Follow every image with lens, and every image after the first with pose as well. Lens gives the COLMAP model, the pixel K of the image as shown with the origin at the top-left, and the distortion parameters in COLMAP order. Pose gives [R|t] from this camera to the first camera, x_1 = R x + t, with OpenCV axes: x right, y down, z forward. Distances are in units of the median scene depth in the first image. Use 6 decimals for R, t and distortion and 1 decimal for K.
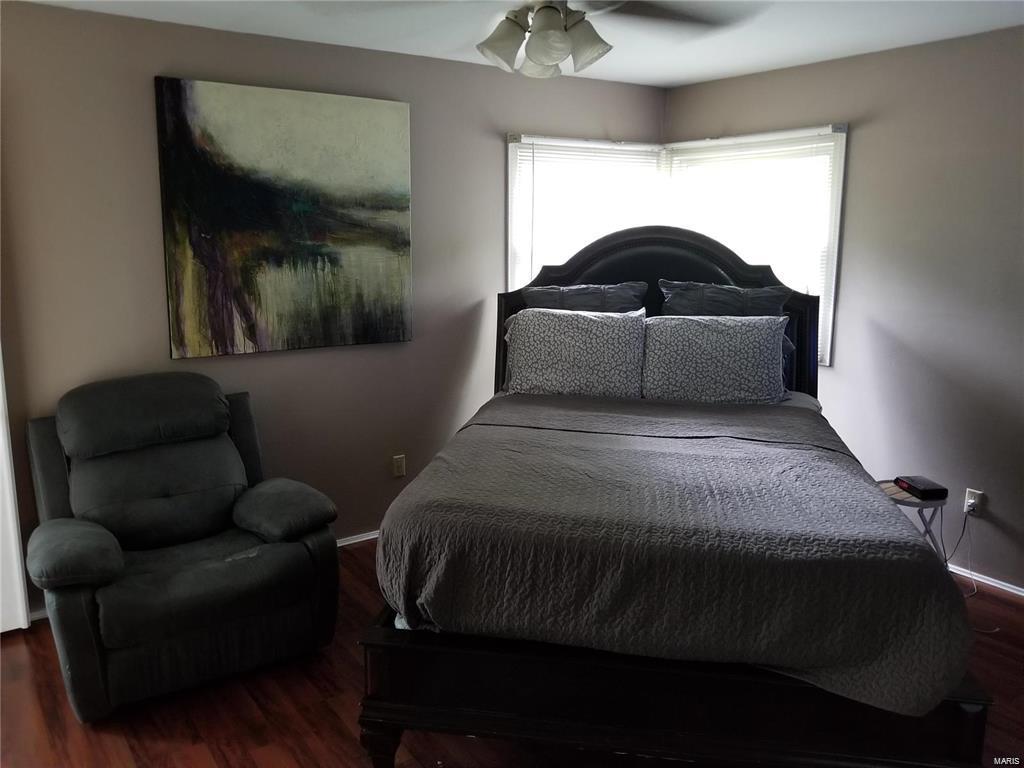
lens RADIAL K [[803.9, 0, 508.7], [0, 803.9, 385.7], [0, 0, 1]] dist [0.073960, -0.135341]
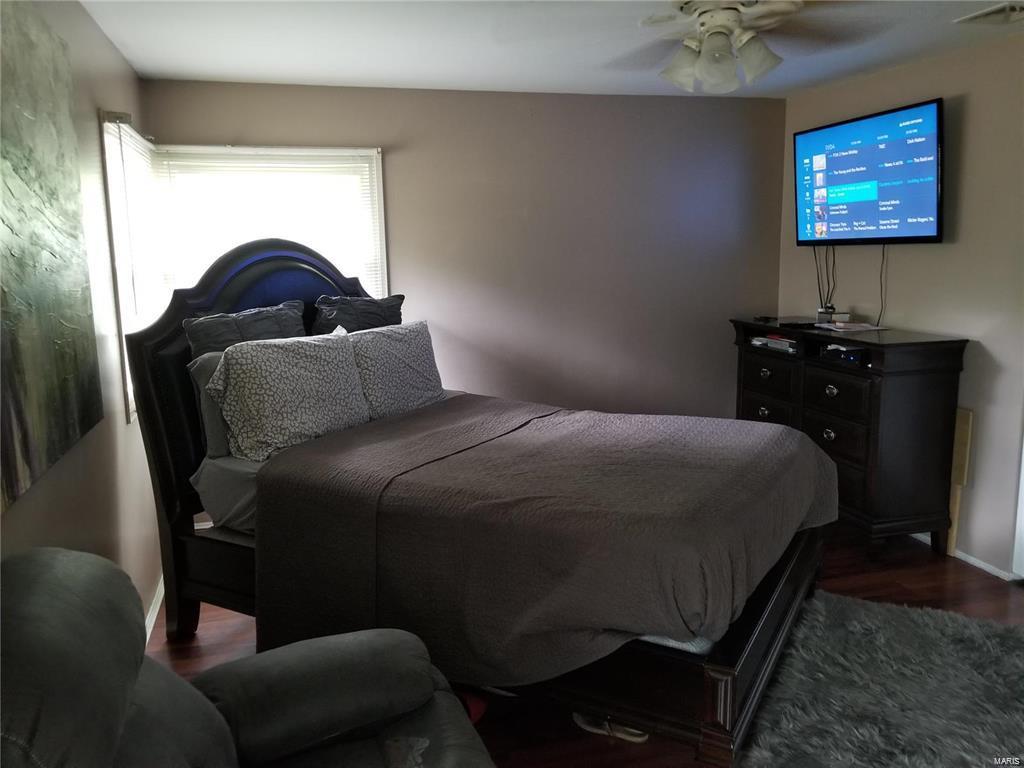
lens RADIAL K [[803.9, 0, 509.9], [0, 803.9, 383.1], [0, 0, 1]] dist [0.073960, -0.135341]
pose [[0.320050, -0.165186, 0.932889, -0.610718], [0.206093, 0.973241, 0.101626, -0.082714], [-0.924713, 0.159736, 0.345530, 0.493297]]
